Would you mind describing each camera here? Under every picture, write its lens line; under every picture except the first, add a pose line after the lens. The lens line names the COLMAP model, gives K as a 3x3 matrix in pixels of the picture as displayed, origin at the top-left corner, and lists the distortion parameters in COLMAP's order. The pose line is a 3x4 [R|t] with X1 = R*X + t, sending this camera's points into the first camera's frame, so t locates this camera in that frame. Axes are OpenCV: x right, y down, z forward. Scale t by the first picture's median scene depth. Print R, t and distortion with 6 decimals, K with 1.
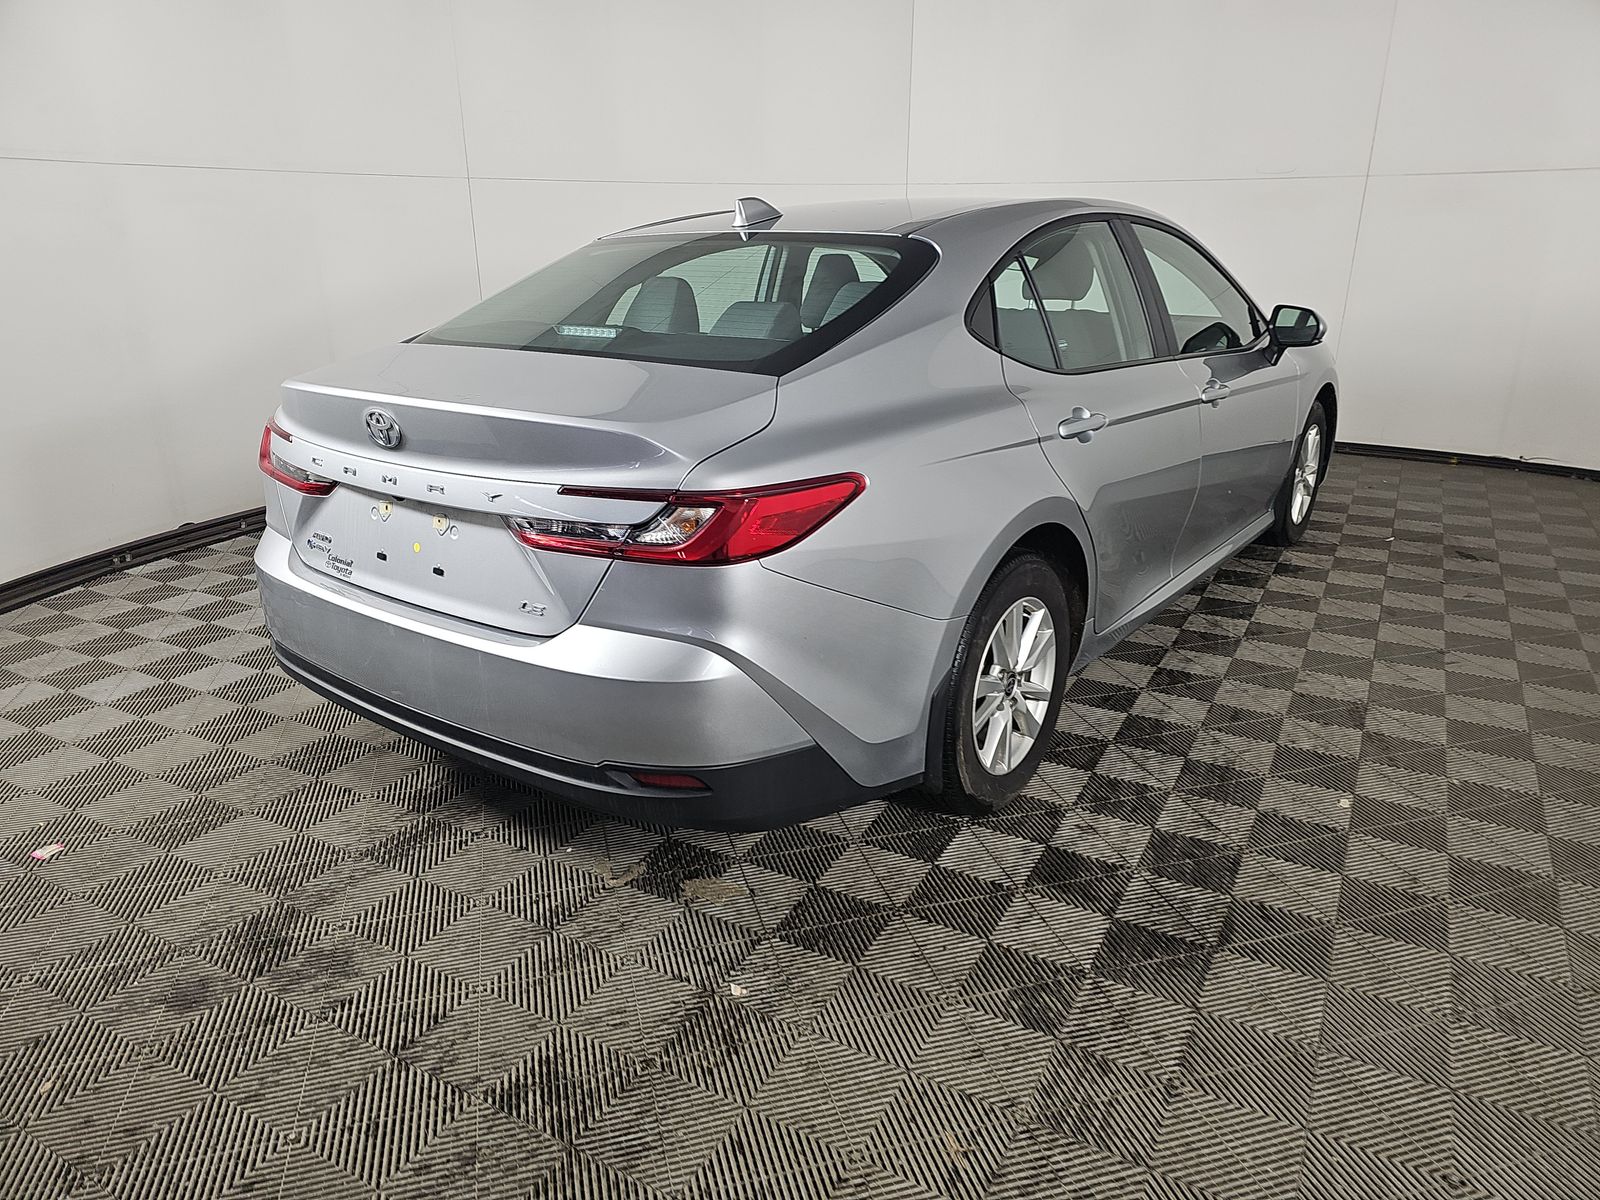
lens RADIAL K [[1059.0, 0, 787.9], [0, 1059.0, 603.5], [0, 0, 1]] dist [-0.002926, -0.000418]
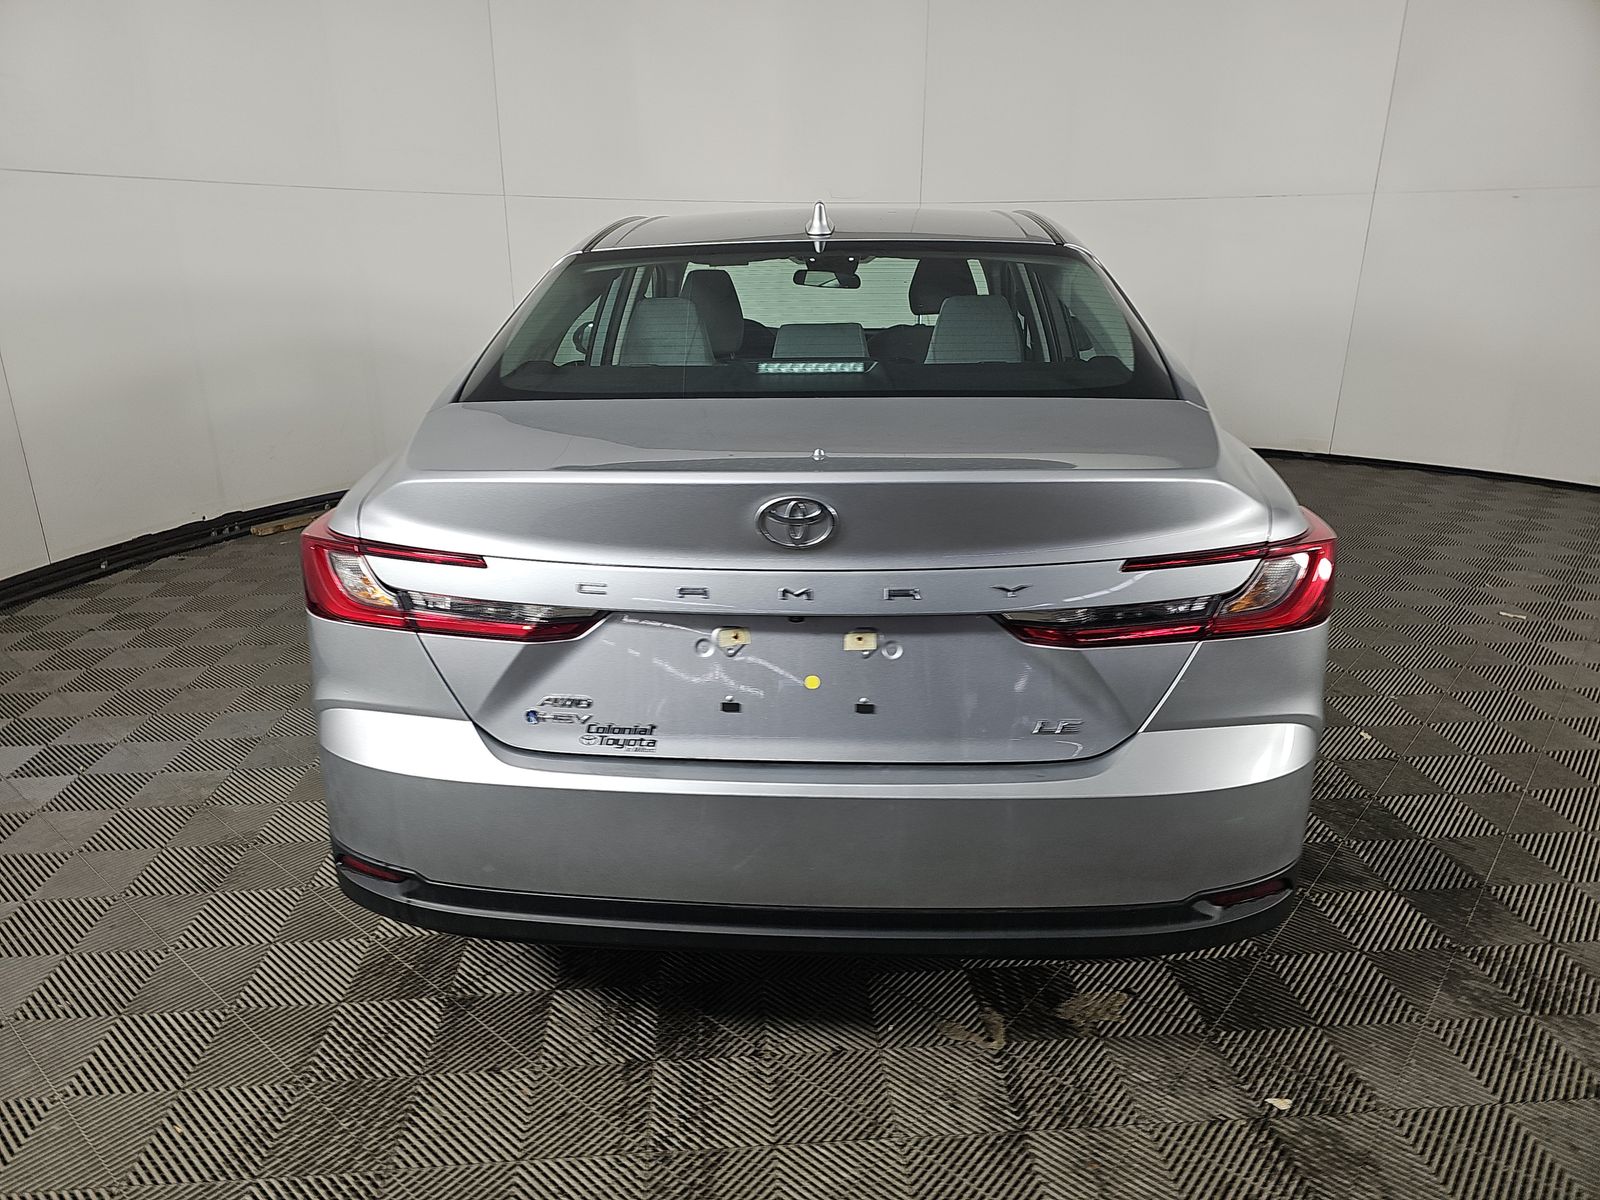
lens RADIAL K [[1079.3, 0, 762.3], [0, 1079.3, 602.0], [0, 0, 1]] dist [0.002057, -0.000304]
pose [[0.835339, -0.169358, 0.522998, -0.651372], [0.181929, 0.982921, 0.027711, -0.114976], [-0.518759, 0.072000, 0.851883, 0.352694]]
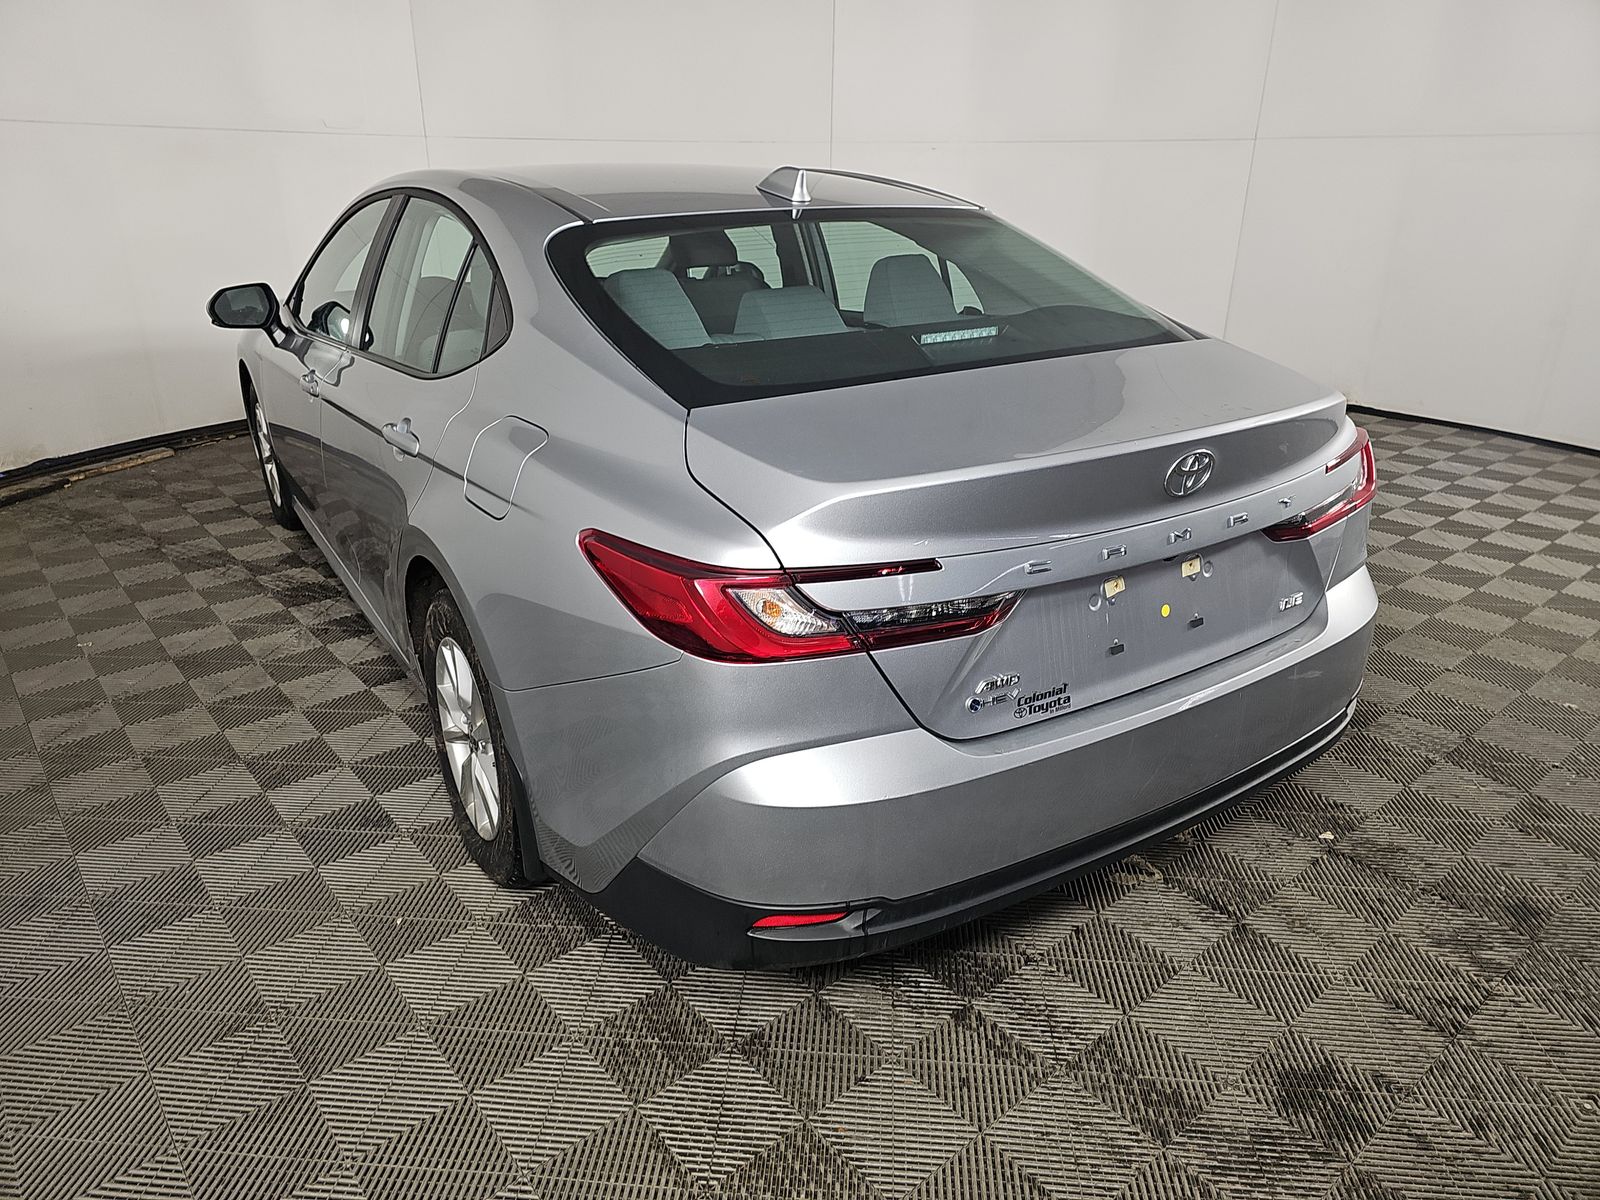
lens RADIAL K [[1079.3, 0, 762.3], [0, 1079.3, 602.0], [0, 0, 1]] dist [0.002057, -0.000304]
pose [[0.342490, -0.338901, 0.876269, -1.028540], [0.308070, 0.921619, 0.236031, -0.303781], [-0.887577, 0.189113, 0.420051, 0.804387]]
